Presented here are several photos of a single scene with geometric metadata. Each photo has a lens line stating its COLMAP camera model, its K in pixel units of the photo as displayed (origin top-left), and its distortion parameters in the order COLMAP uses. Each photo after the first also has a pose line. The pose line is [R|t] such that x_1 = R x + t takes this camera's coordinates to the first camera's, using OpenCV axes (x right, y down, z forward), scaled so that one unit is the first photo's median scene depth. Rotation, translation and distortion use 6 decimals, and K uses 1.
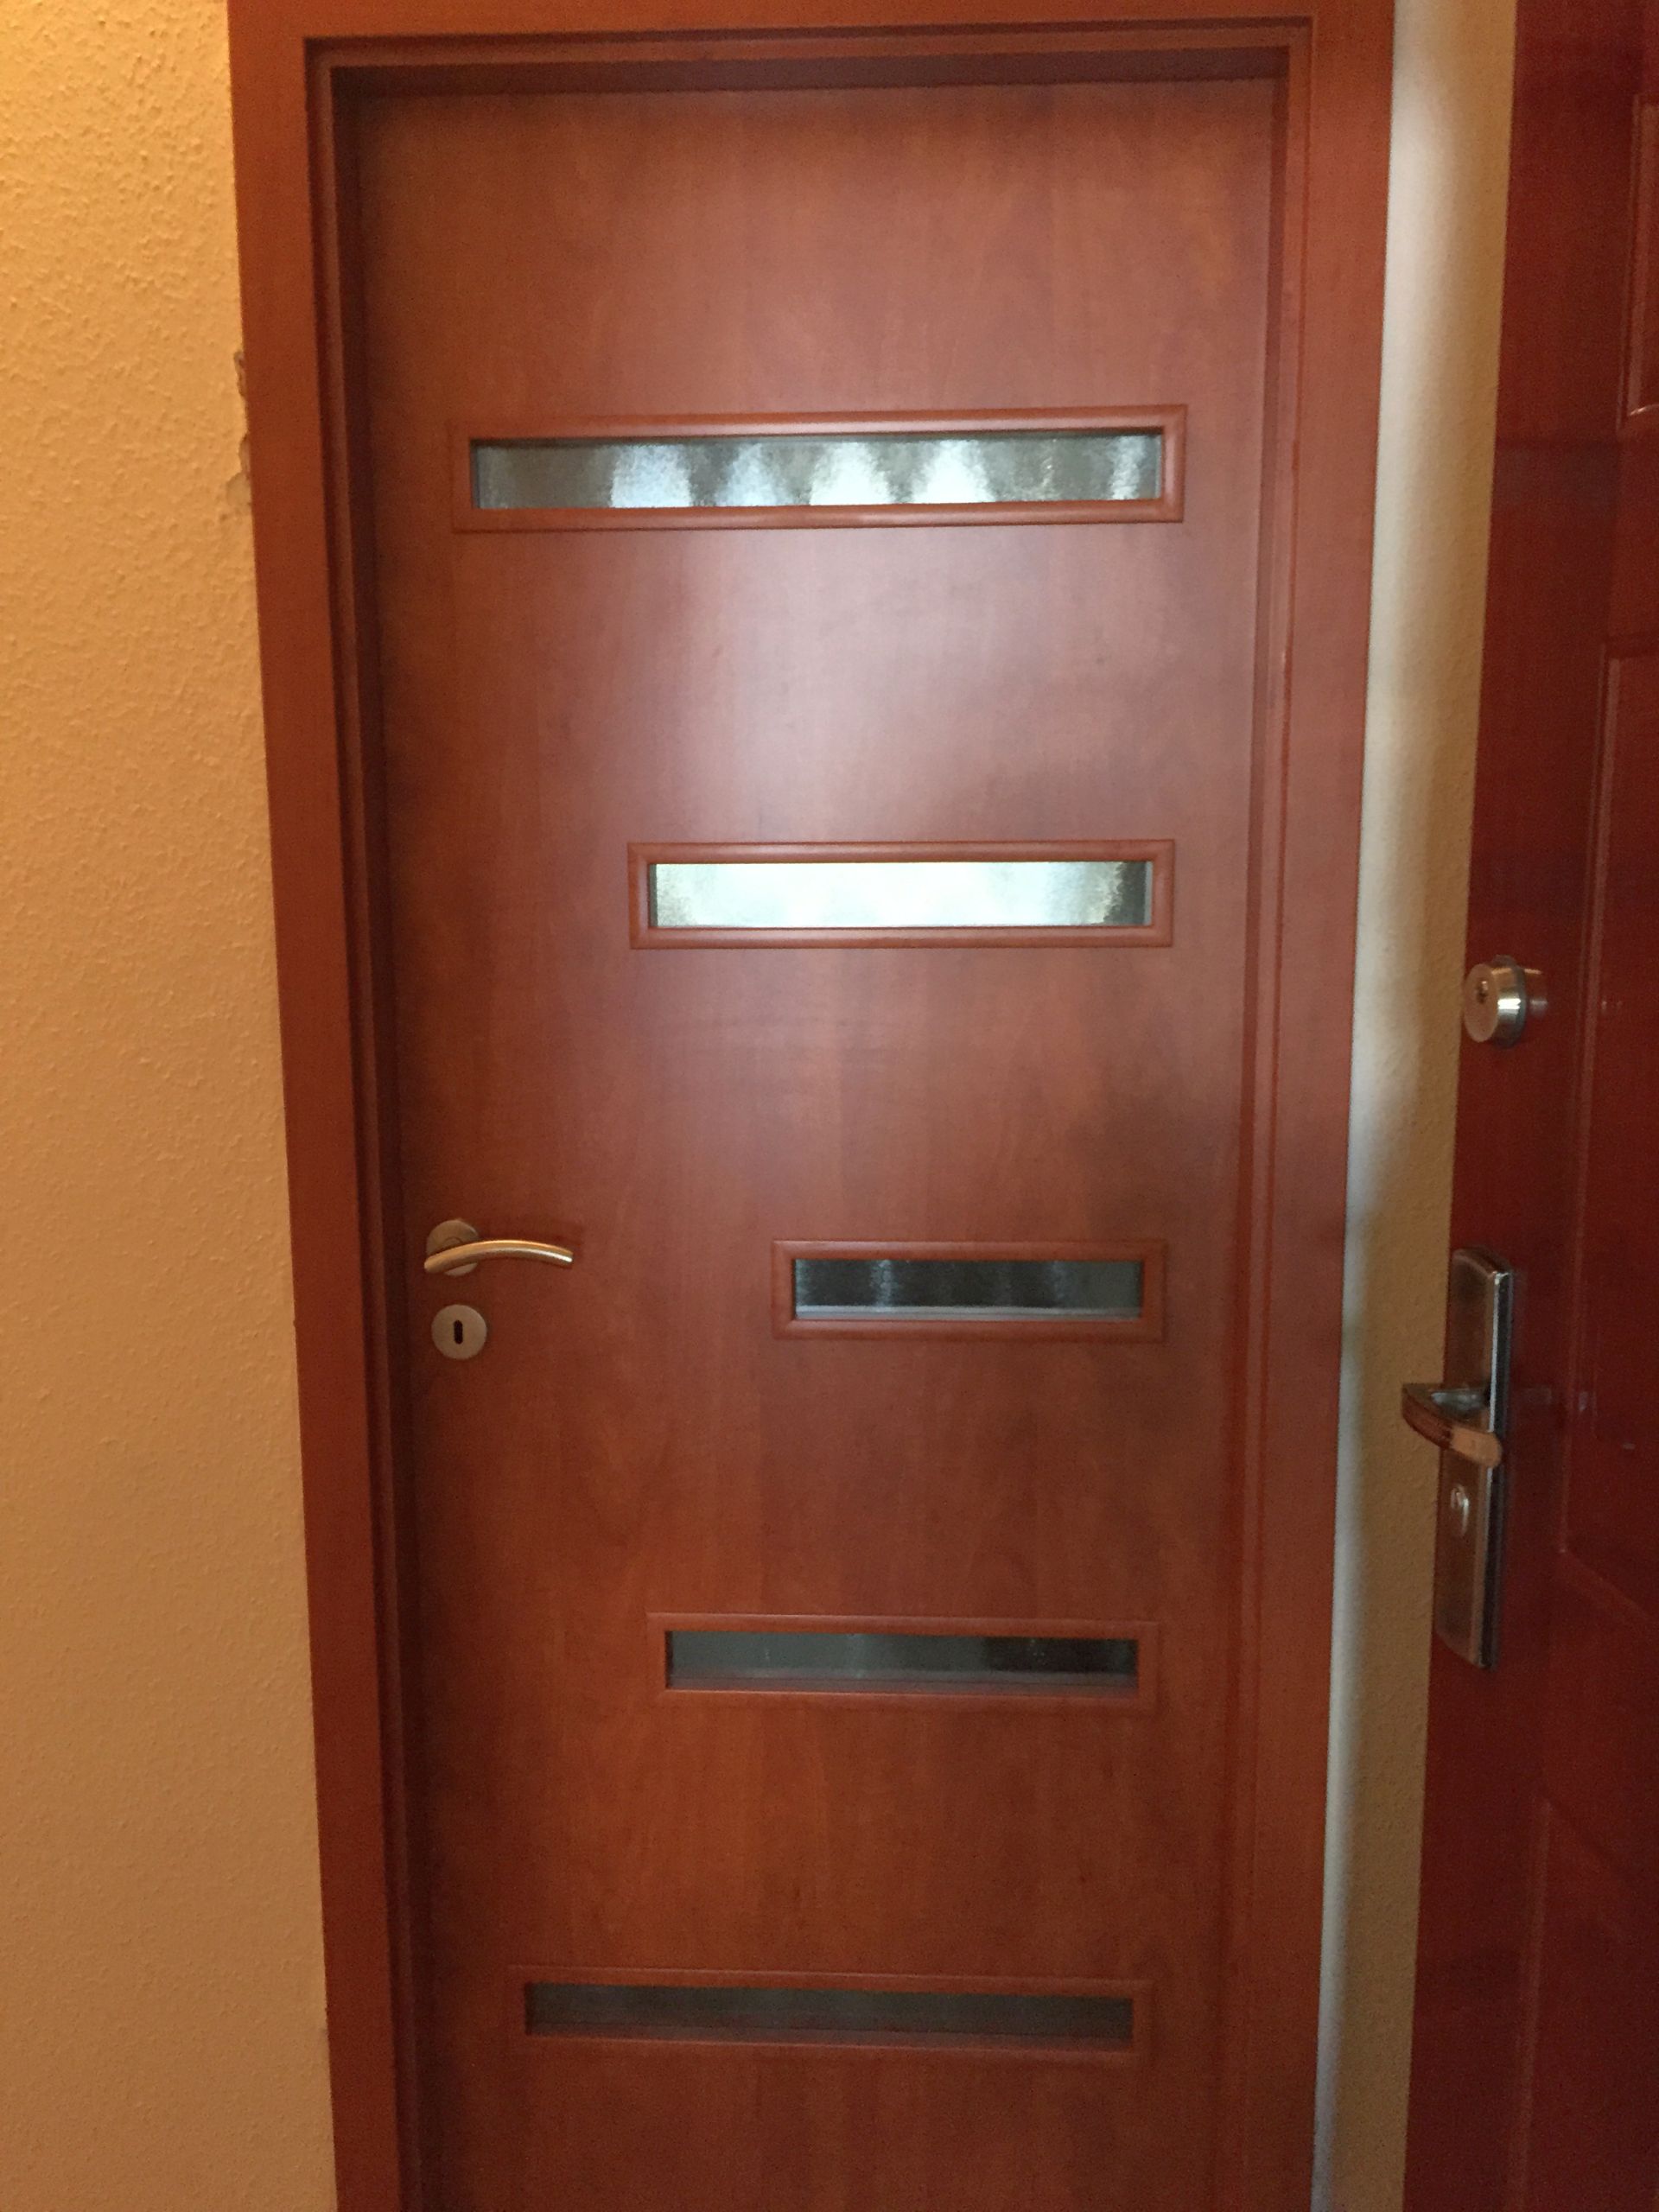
lens RADIAL K [[1920.0, 0, 824.4], [0, 1920.0, 1115.8], [0, 0, 1]] dist [0.075466, -0.120767]
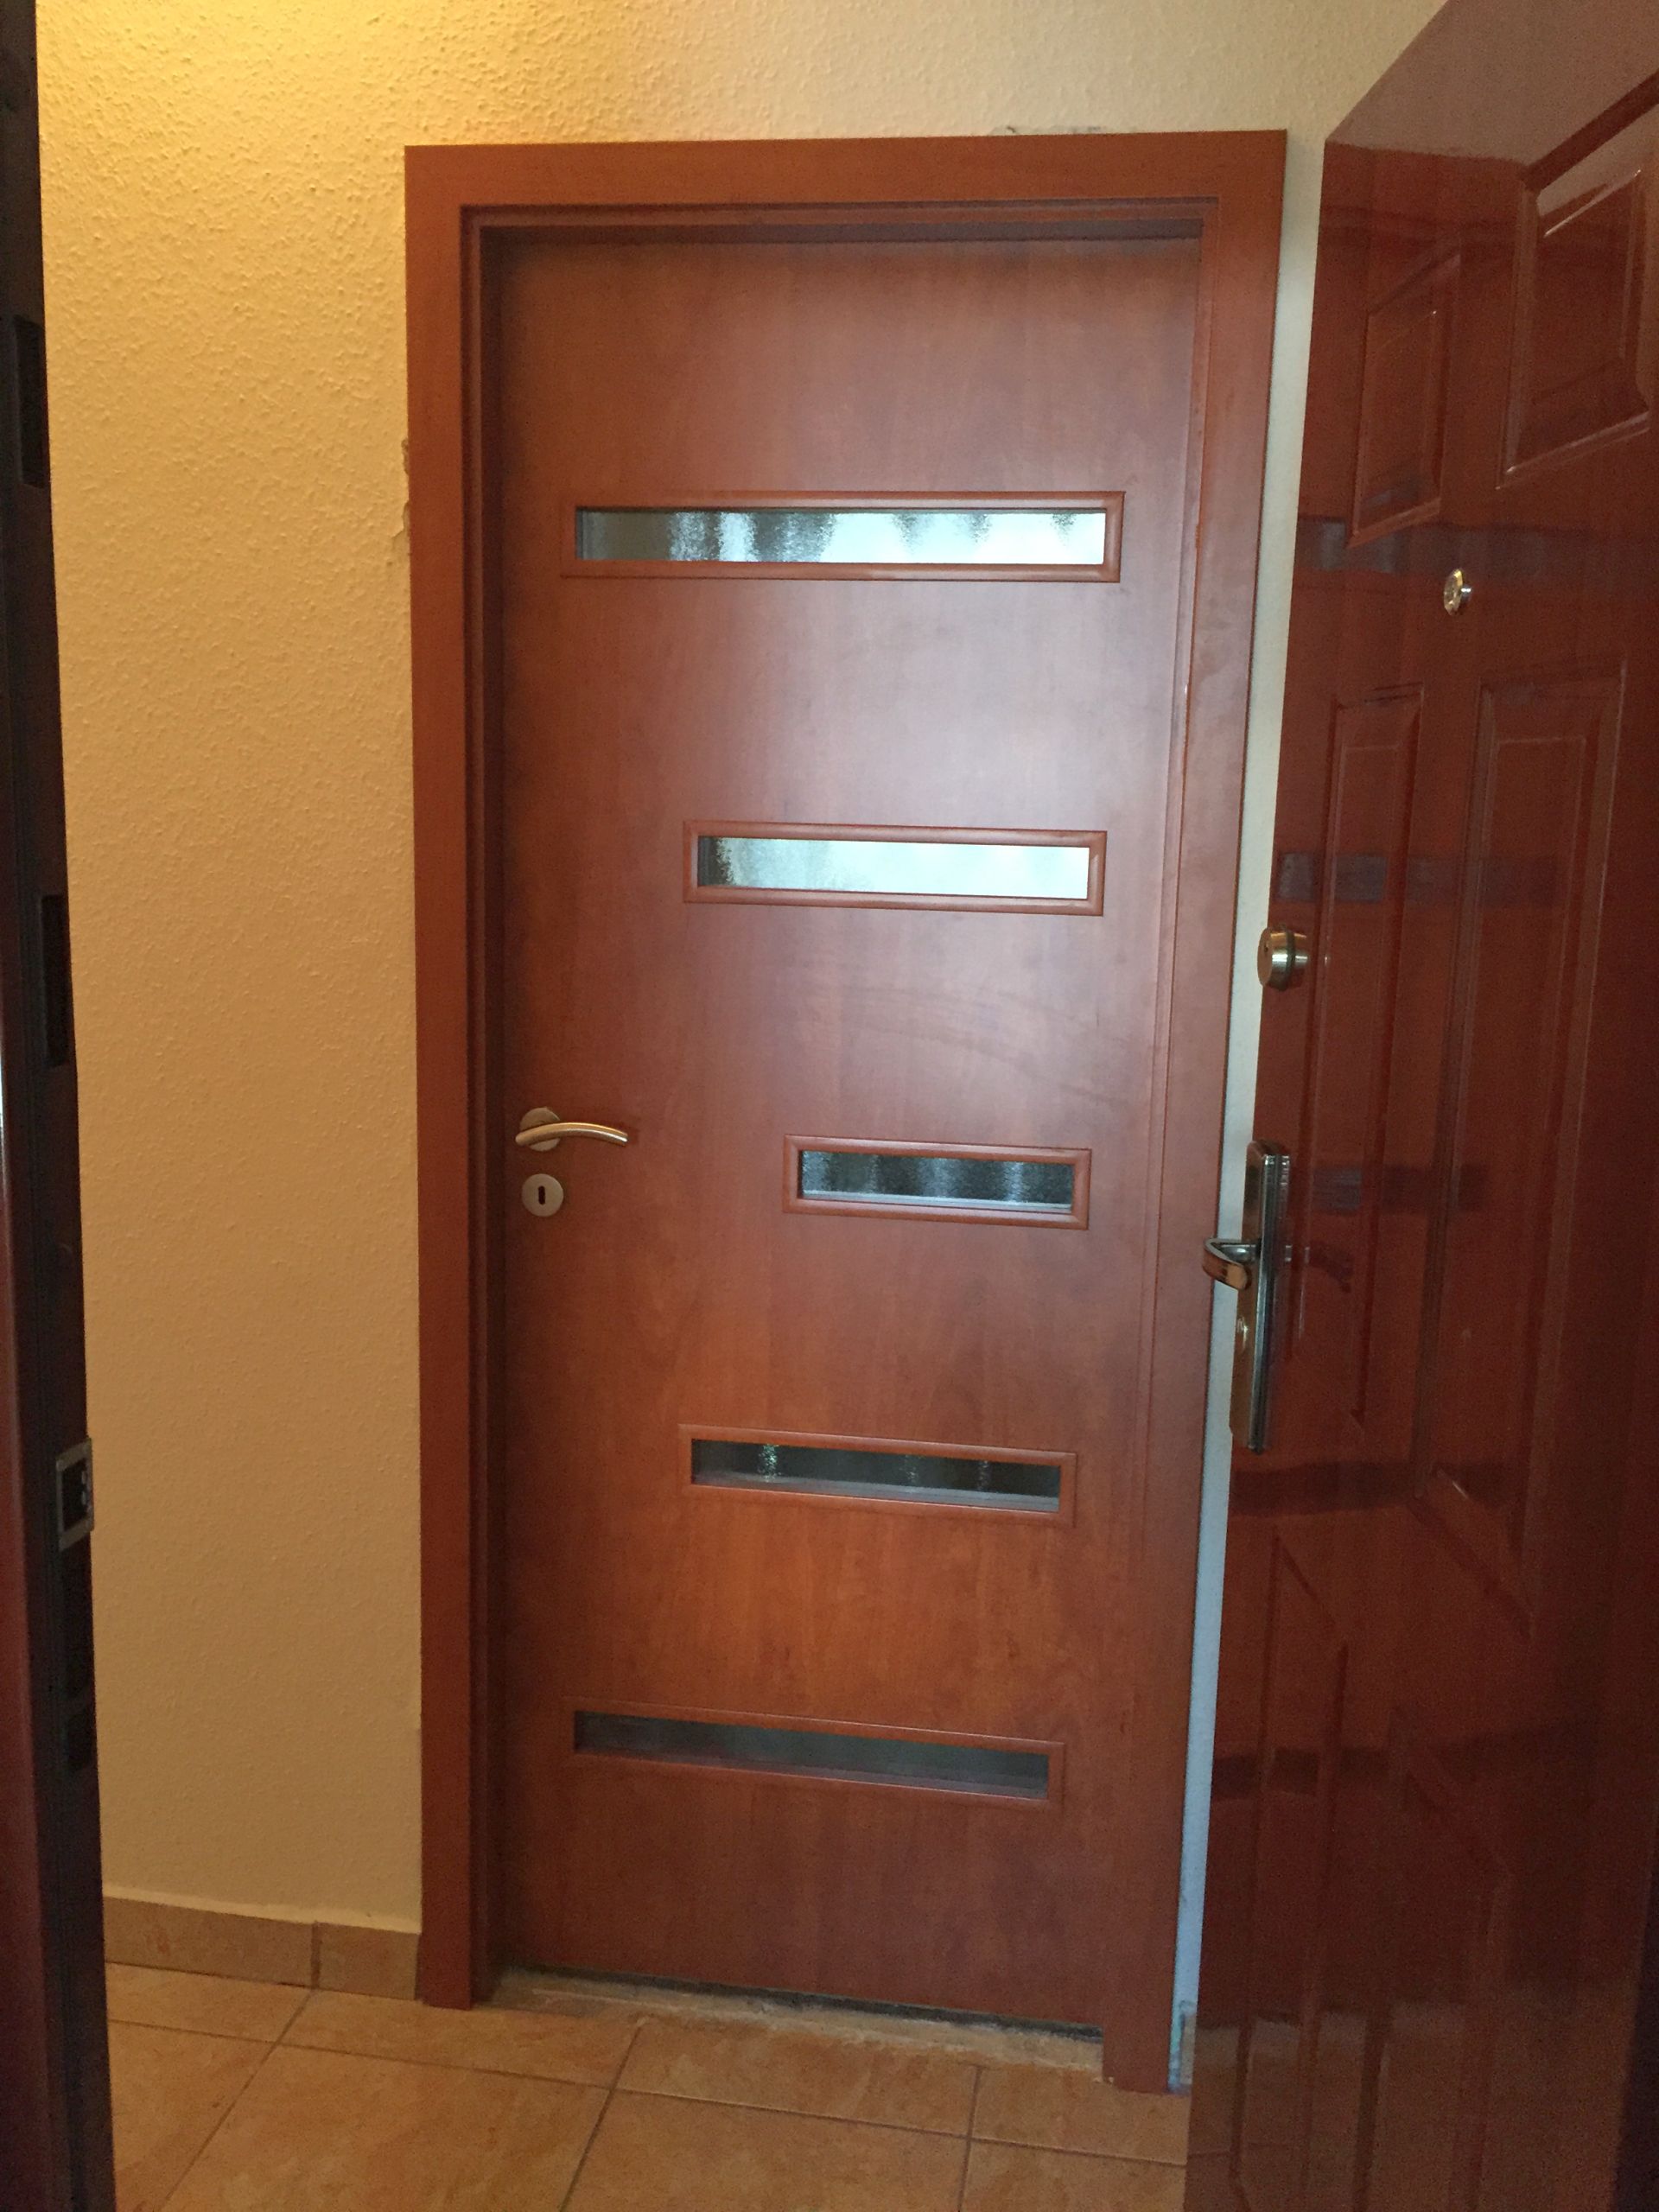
lens RADIAL K [[1920.0, 0, 824.4], [0, 1920.0, 1115.8], [0, 0, 1]] dist [0.075466, -0.120767]
pose [[0.994418, 0.046563, -0.094683, 0.127054], [-0.045852, 0.998901, 0.009672, 0.041086], [0.095029, -0.005276, 0.995460, -0.286156]]
